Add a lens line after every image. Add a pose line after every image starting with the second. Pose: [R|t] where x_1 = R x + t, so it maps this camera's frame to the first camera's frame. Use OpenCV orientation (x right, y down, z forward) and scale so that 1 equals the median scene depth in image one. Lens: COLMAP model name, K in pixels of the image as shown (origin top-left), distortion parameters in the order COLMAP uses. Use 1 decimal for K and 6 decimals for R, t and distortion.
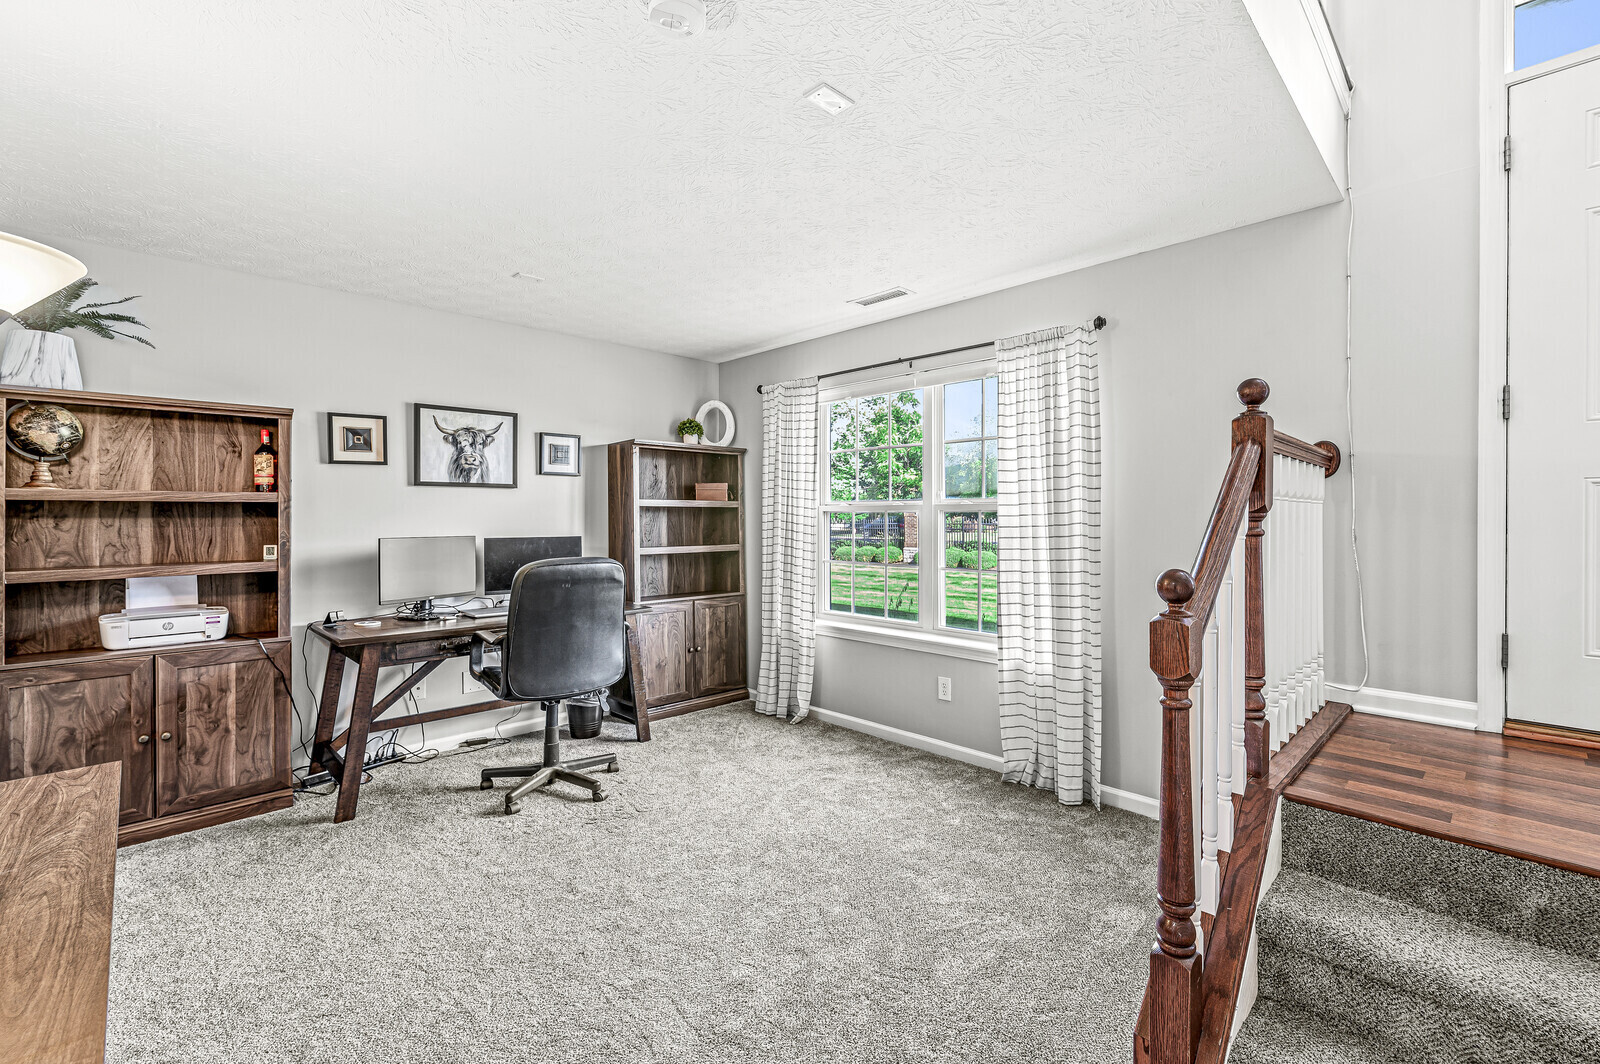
lens RADIAL K [[697.5, 0, 799.9], [0, 697.5, 518.9], [0, 0, 1]] dist [-0.000066, 0.000243]
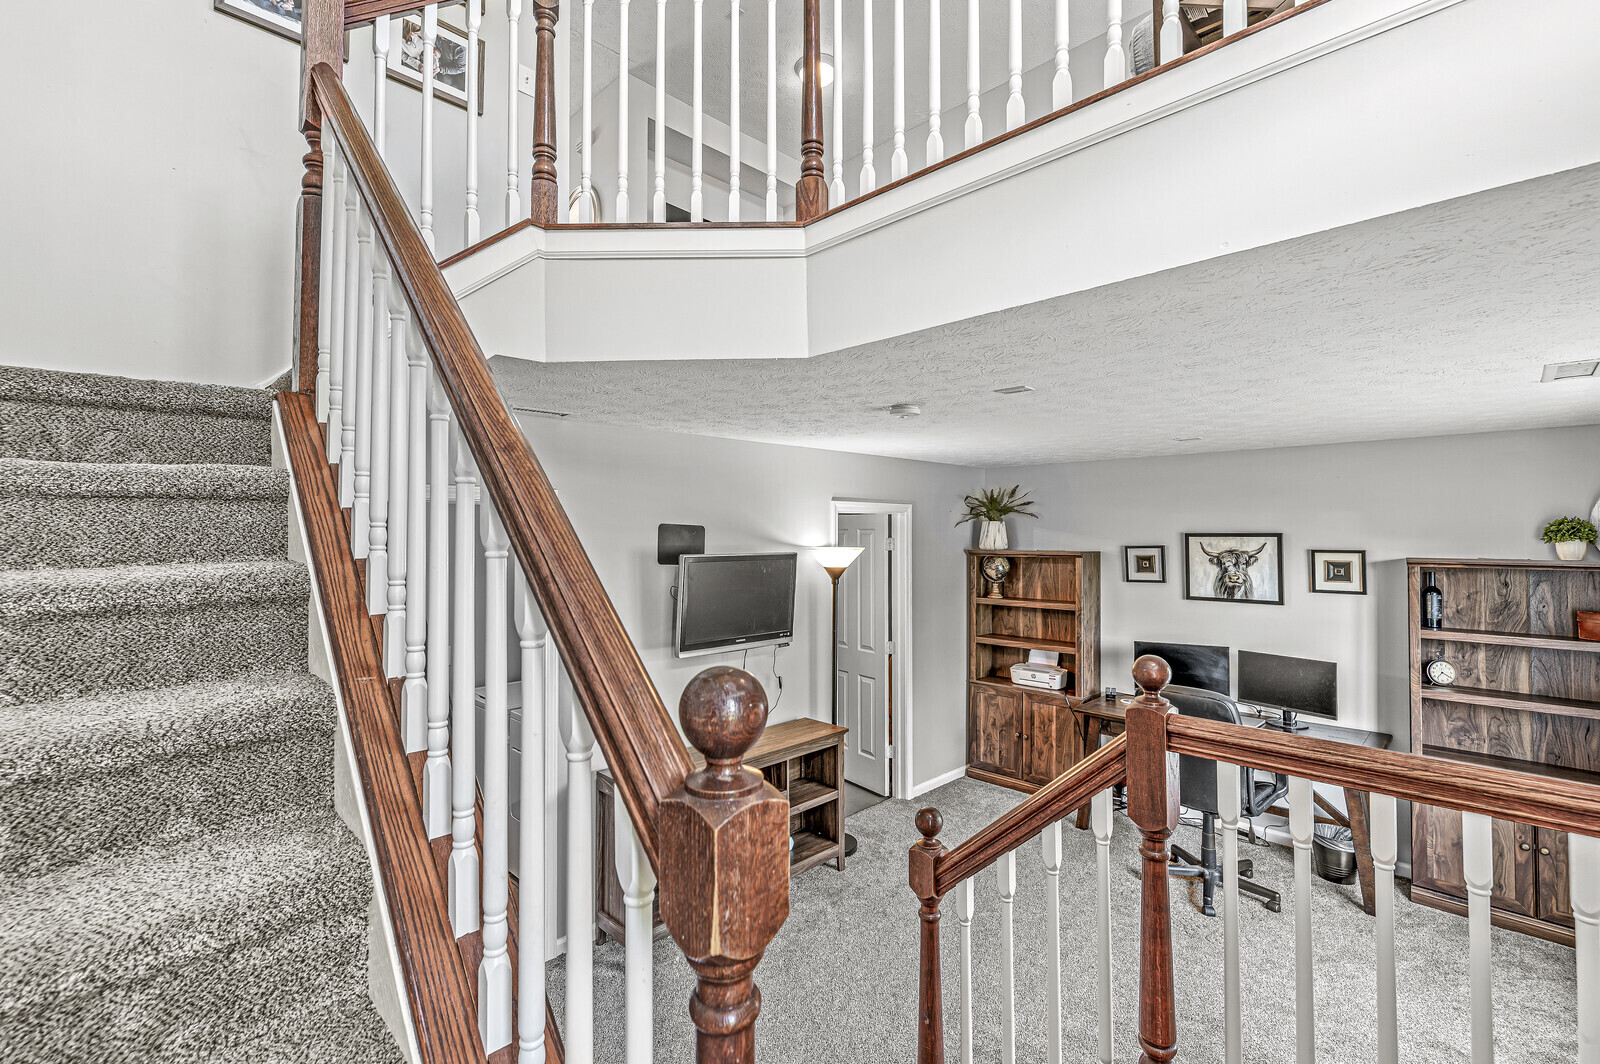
lens RADIAL K [[702.7, 0, 800.3], [0, 702.7, 528.4], [0, 0, 1]] dist [0.000580, -0.000327]
pose [[0.007934, -0.008239, -0.999935, 0.673266], [-0.002686, 0.999962, -0.008260, -0.157221], [0.999965, 0.002751, 0.007911, 0.294090]]
